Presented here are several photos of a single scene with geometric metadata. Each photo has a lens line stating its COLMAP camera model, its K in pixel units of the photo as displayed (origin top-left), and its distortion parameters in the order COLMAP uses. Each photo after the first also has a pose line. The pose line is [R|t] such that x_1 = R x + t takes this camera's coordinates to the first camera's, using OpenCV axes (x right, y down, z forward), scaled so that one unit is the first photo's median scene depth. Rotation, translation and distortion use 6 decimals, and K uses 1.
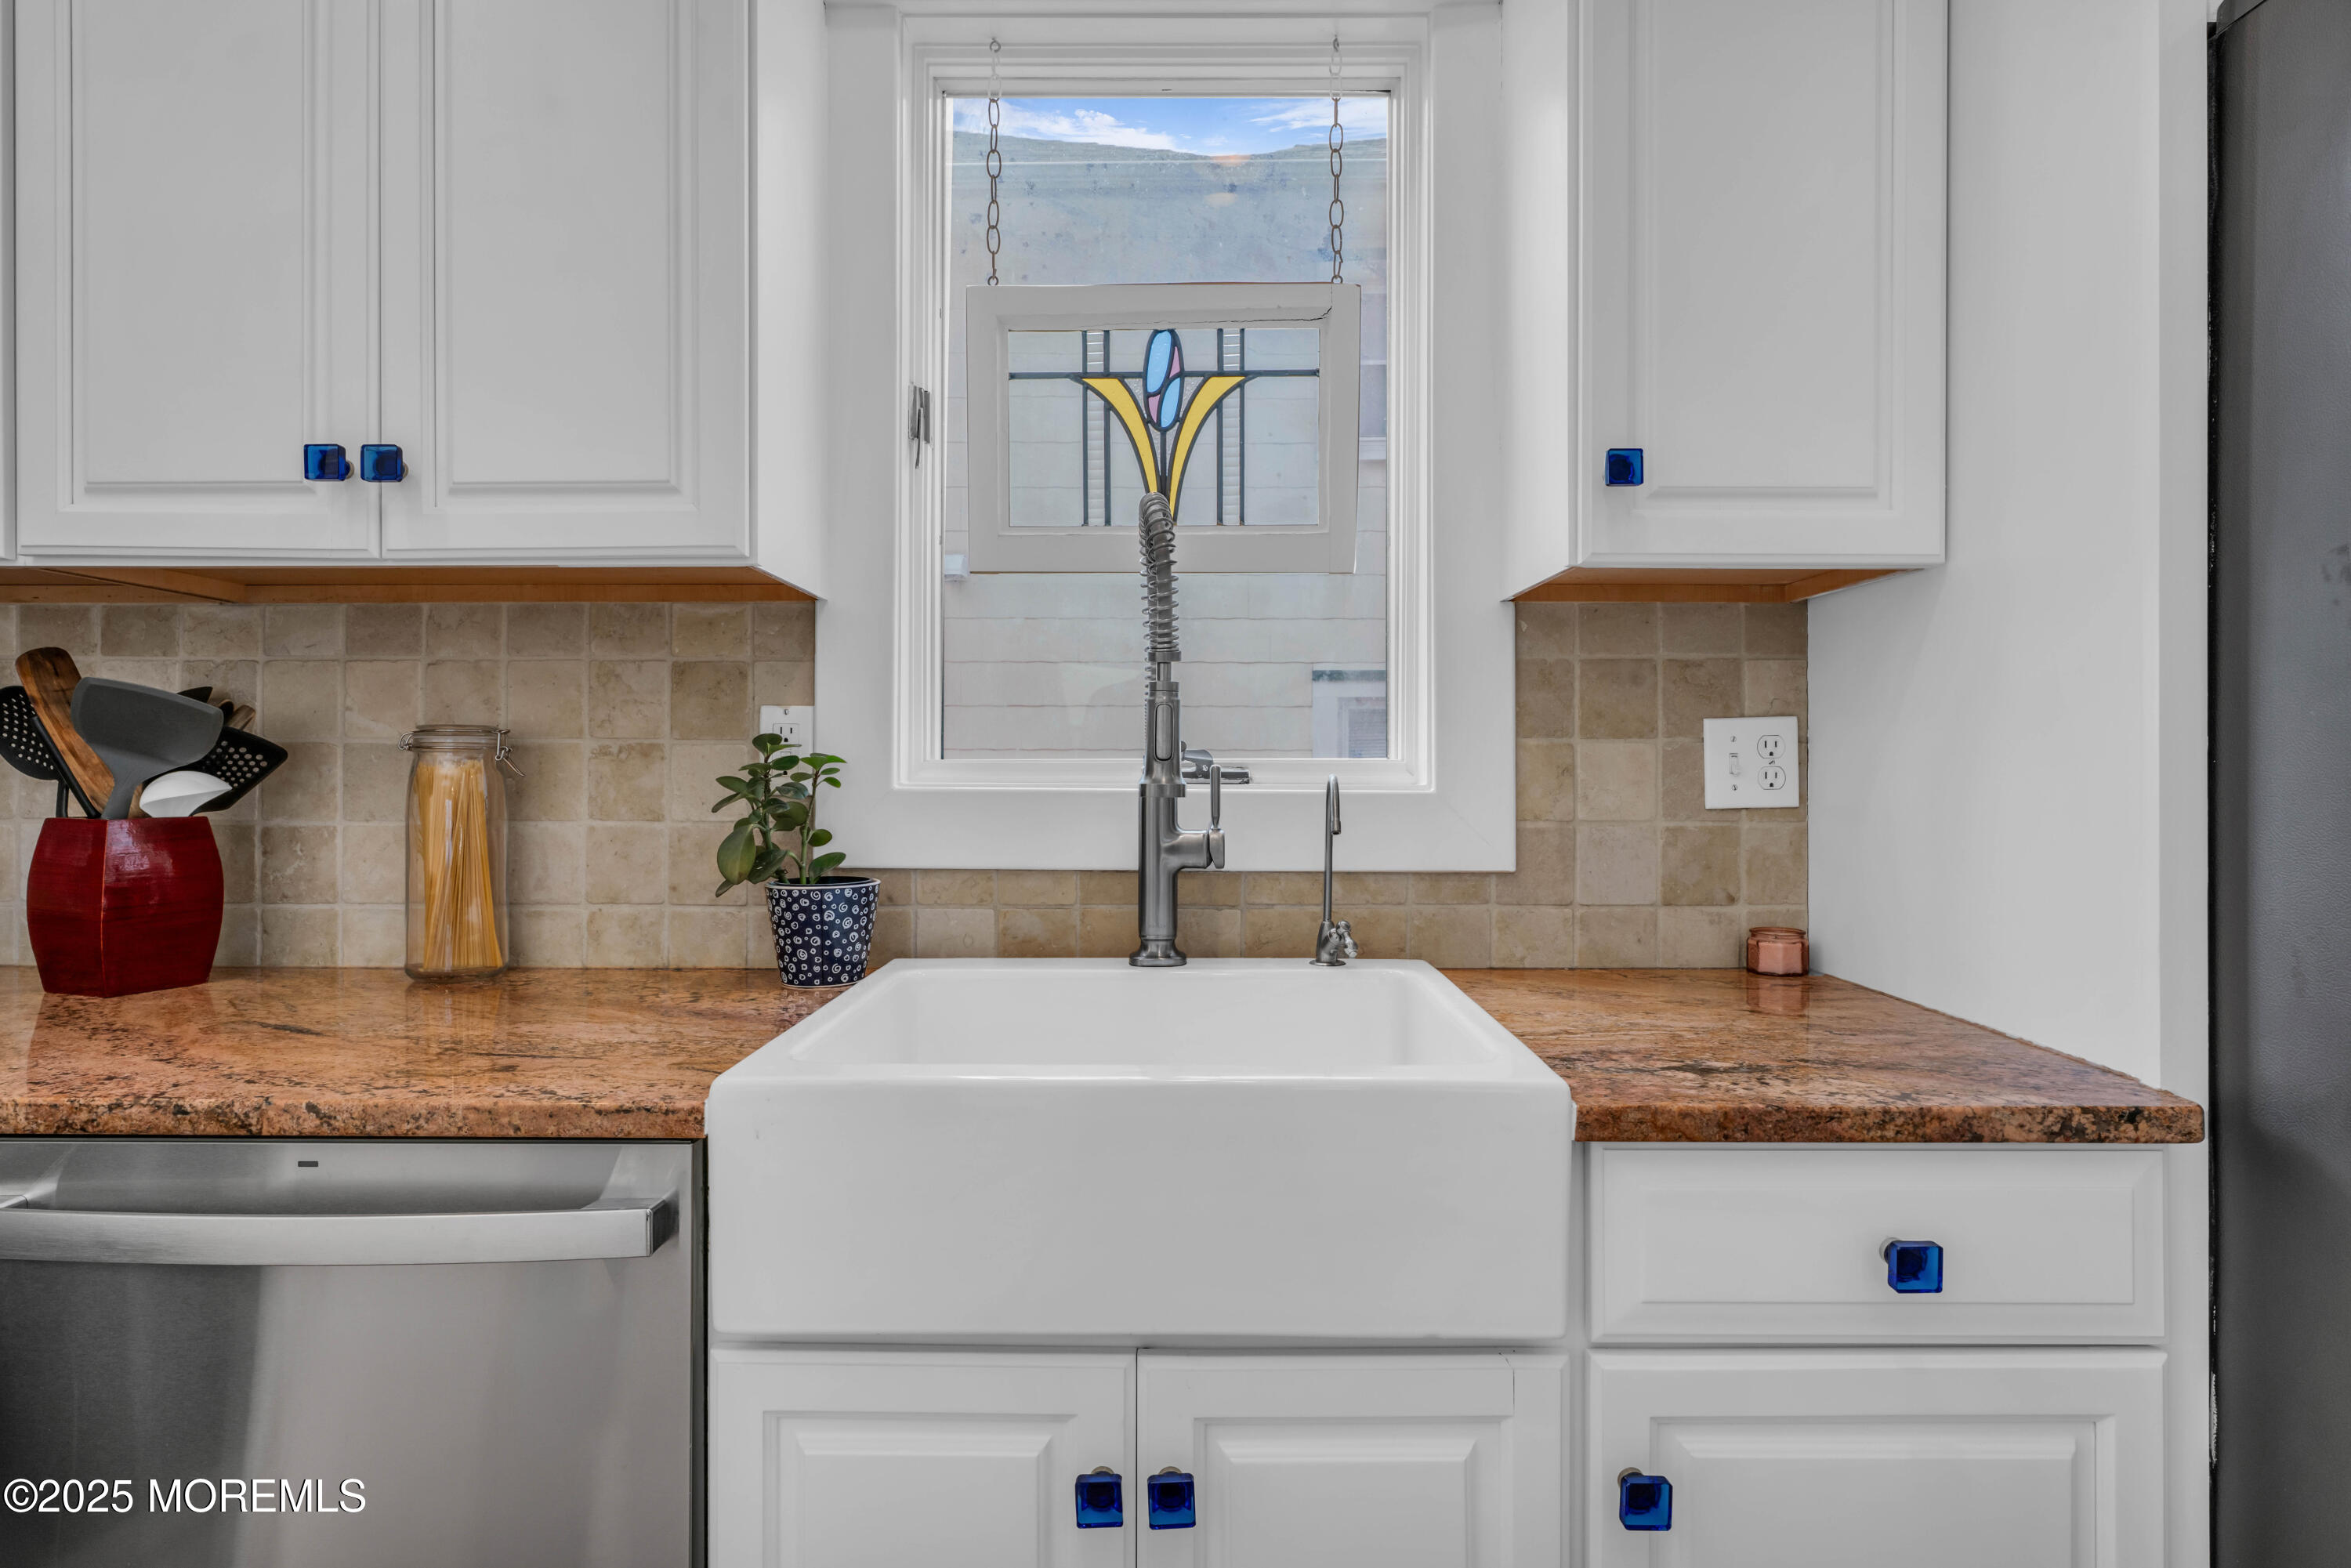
lens RADIAL K [[1295.6, 0, 1170.6], [0, 1295.6, 772.9], [0, 0, 1]] dist [-0.001748, -0.000209]
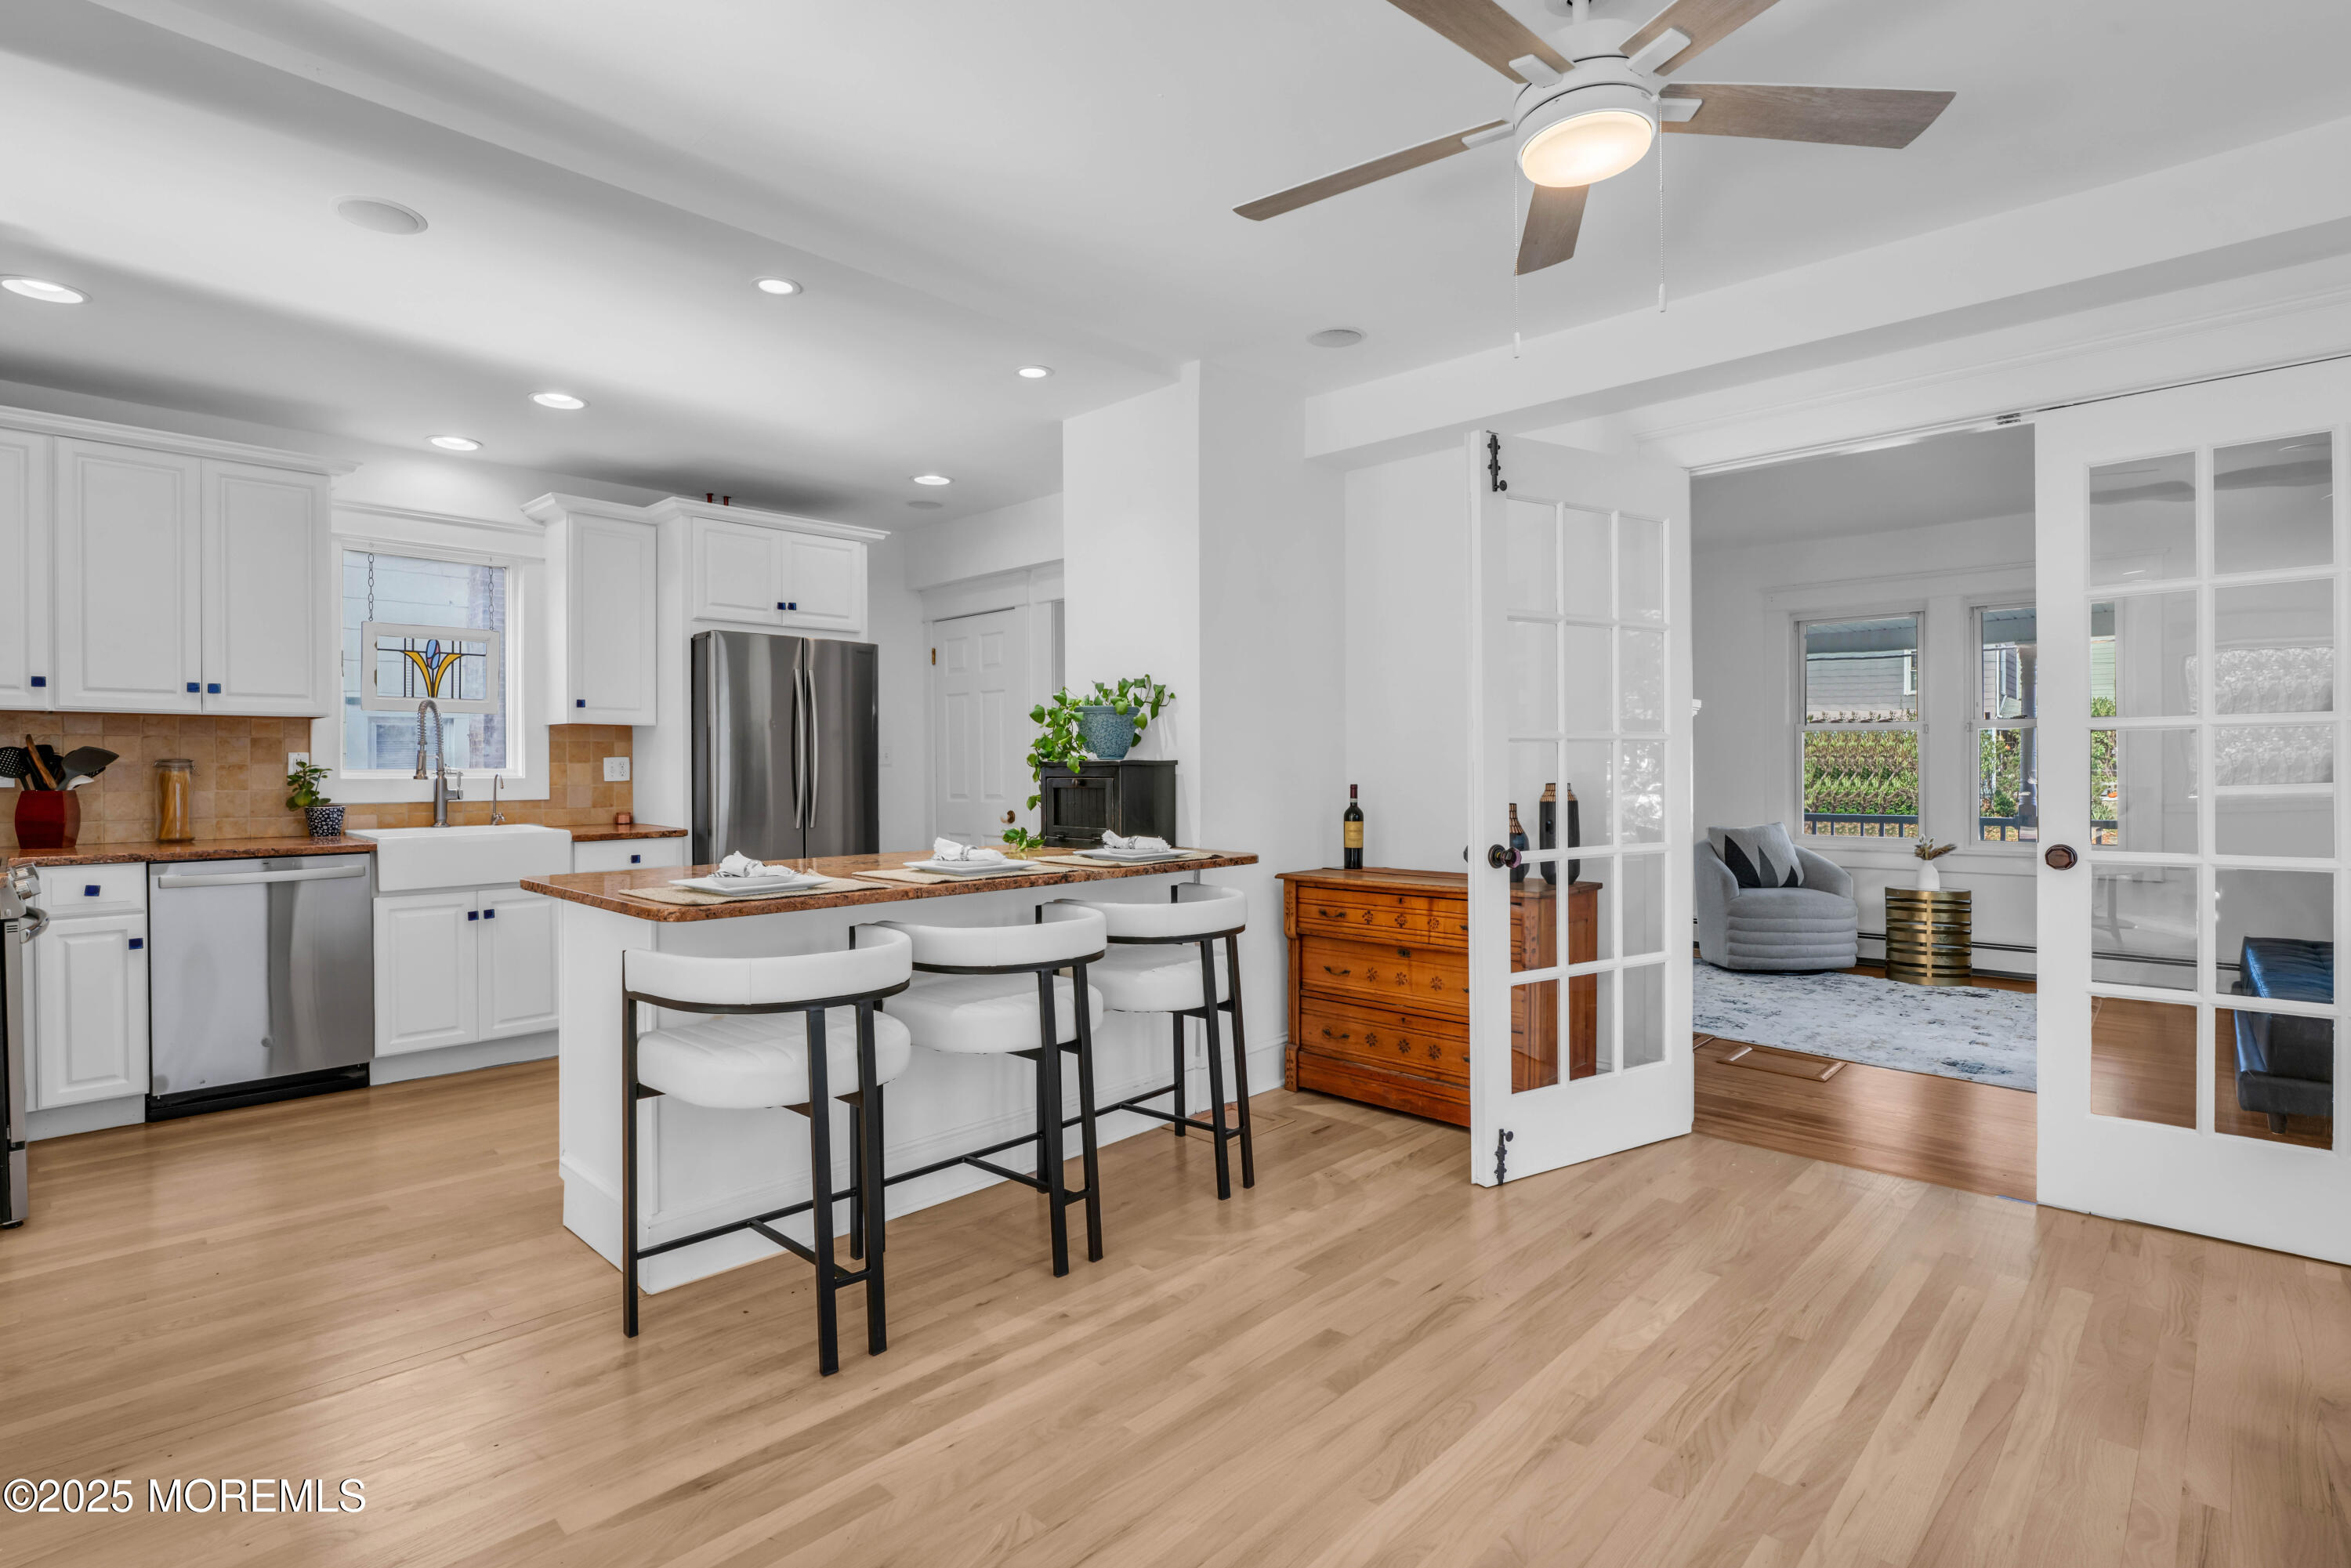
lens RADIAL K [[1147.9, 0, 1171.5], [0, 1147.9, 772.2], [0, 0, 1]] dist [-0.001369, -0.000455]
pose [[0.687078, -0.006482, 0.726554, -0.878739], [0.002543, 0.999976, 0.006517, -0.016949], [-0.726579, -0.002629, 0.687078, -2.496752]]
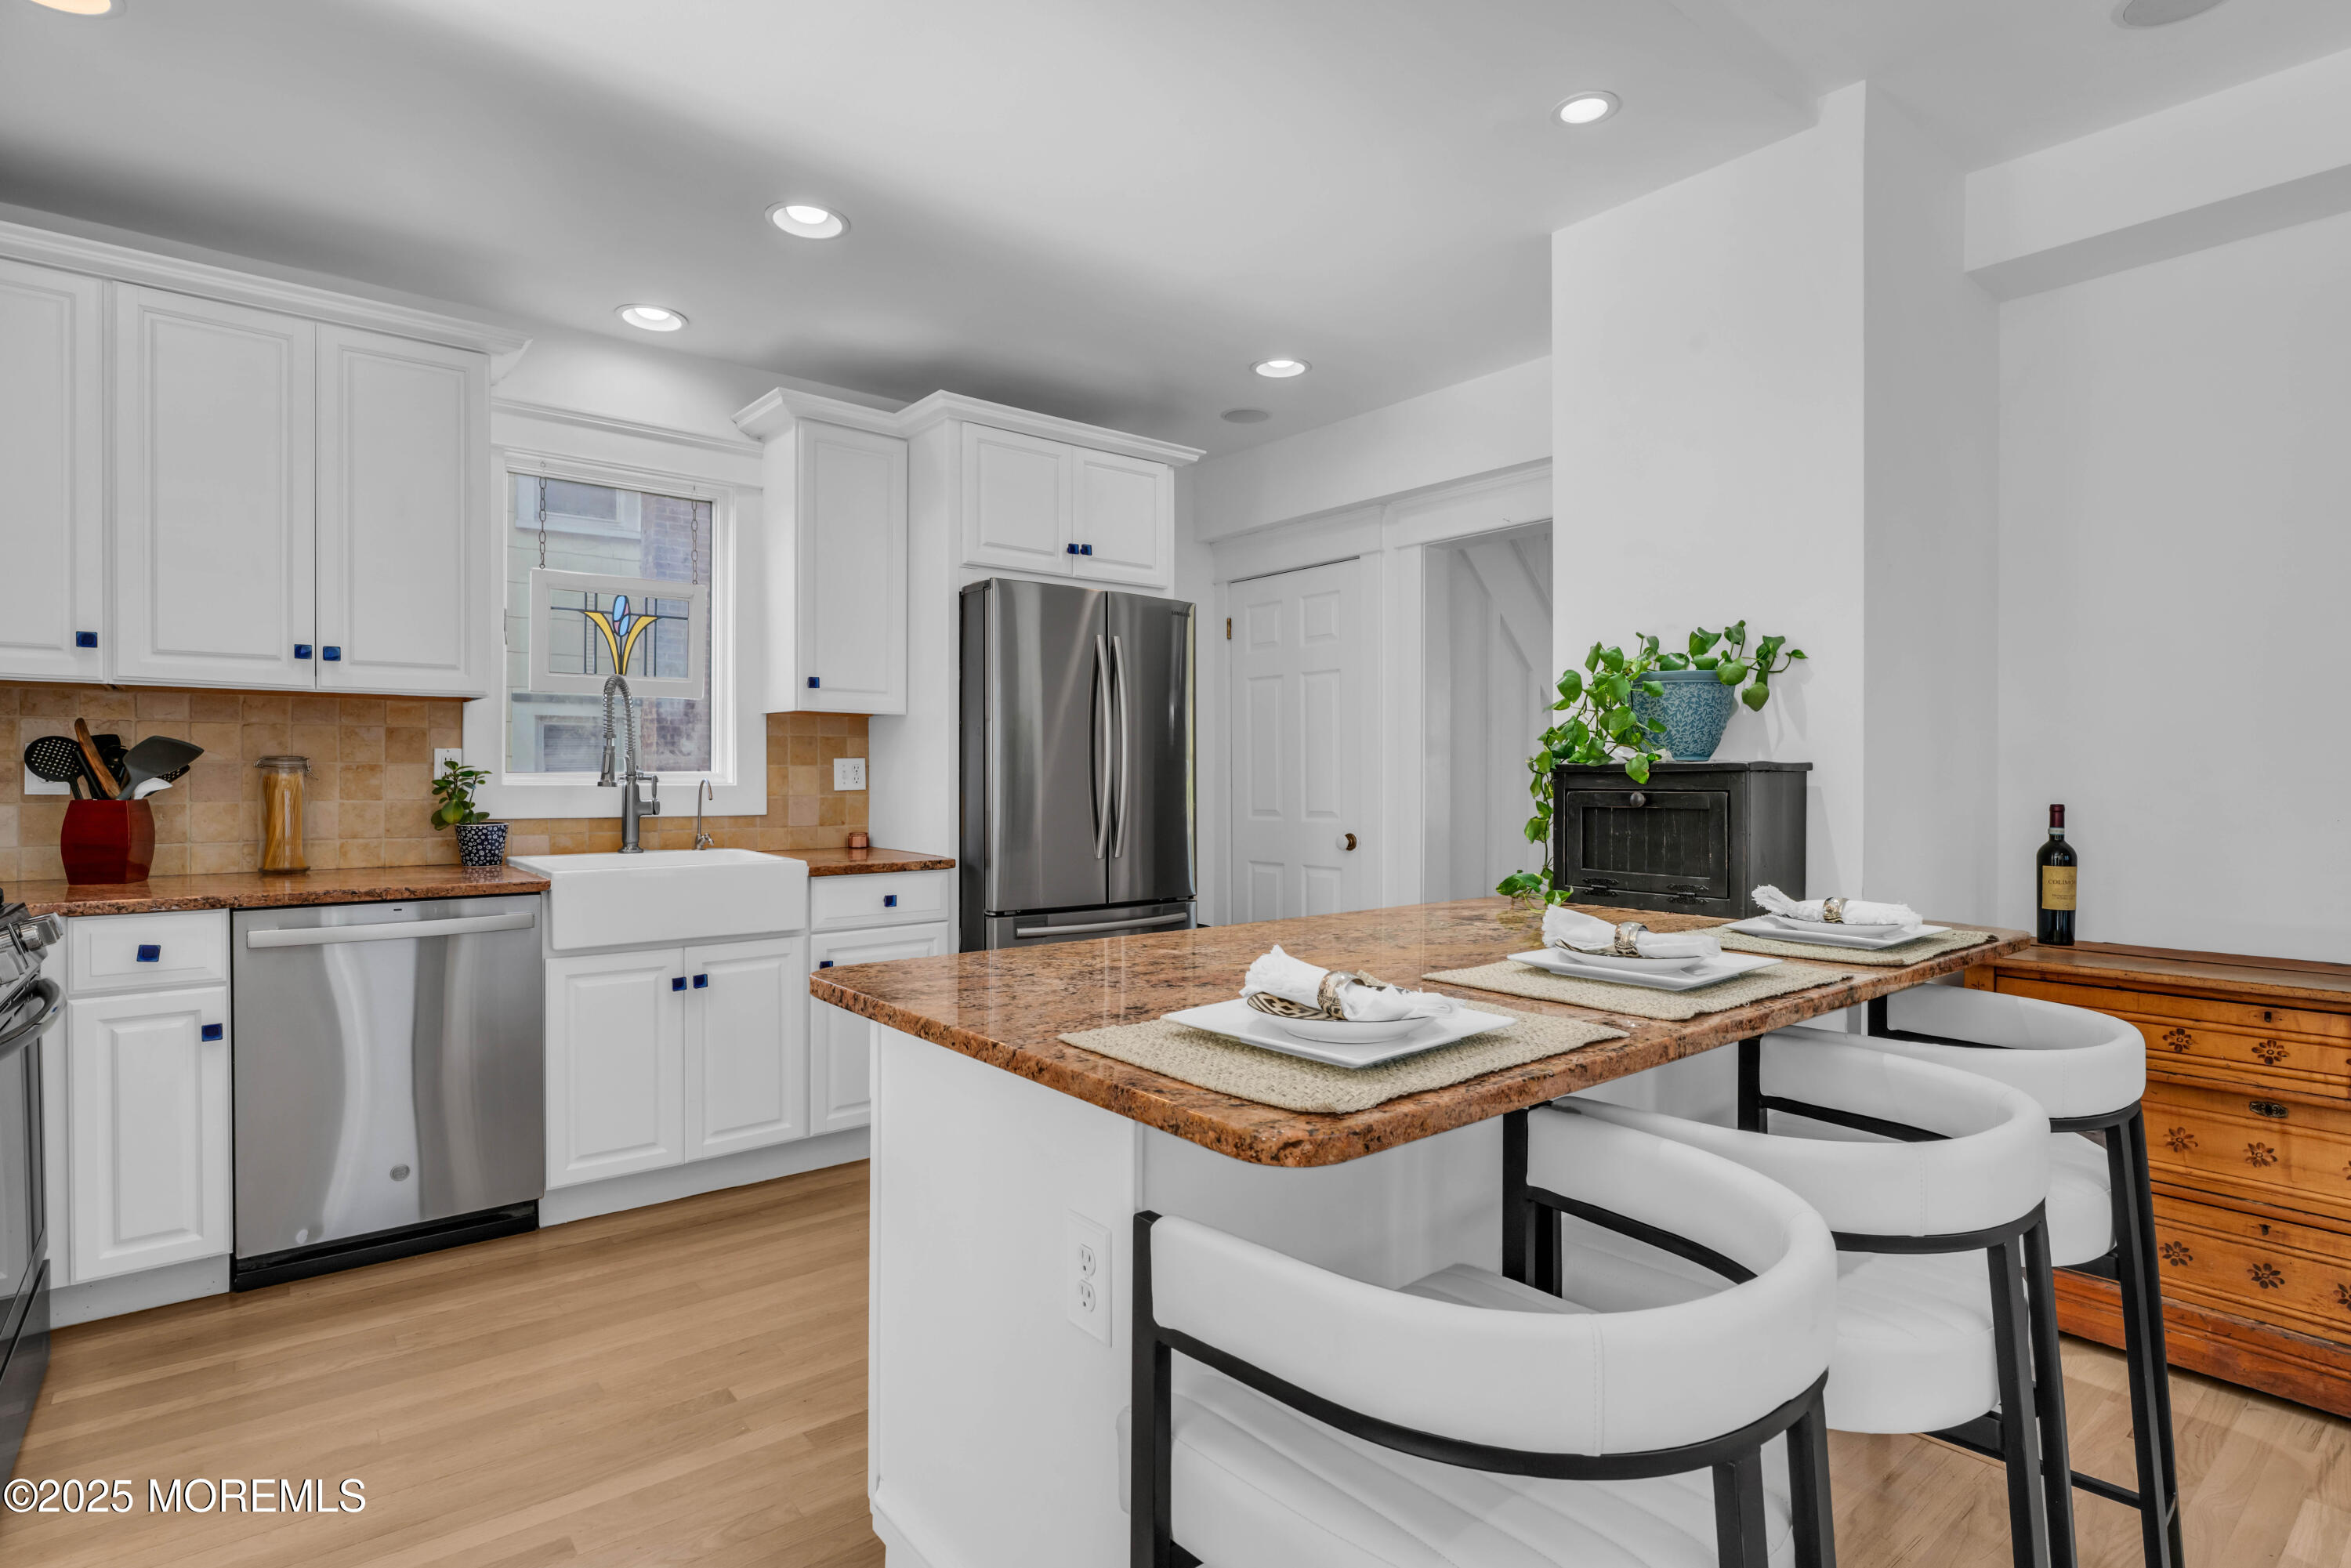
lens RADIAL K [[1180.8, 0, 1175.5], [0, 1180.8, 784.0], [0, 0, 1]] dist [-0.002040, -0.000275]
pose [[0.765219, -0.003938, 0.643758, -0.663046], [-0.002386, 0.999957, 0.008953, -0.011007], [-0.643765, -0.008387, 0.765177, -1.421137]]
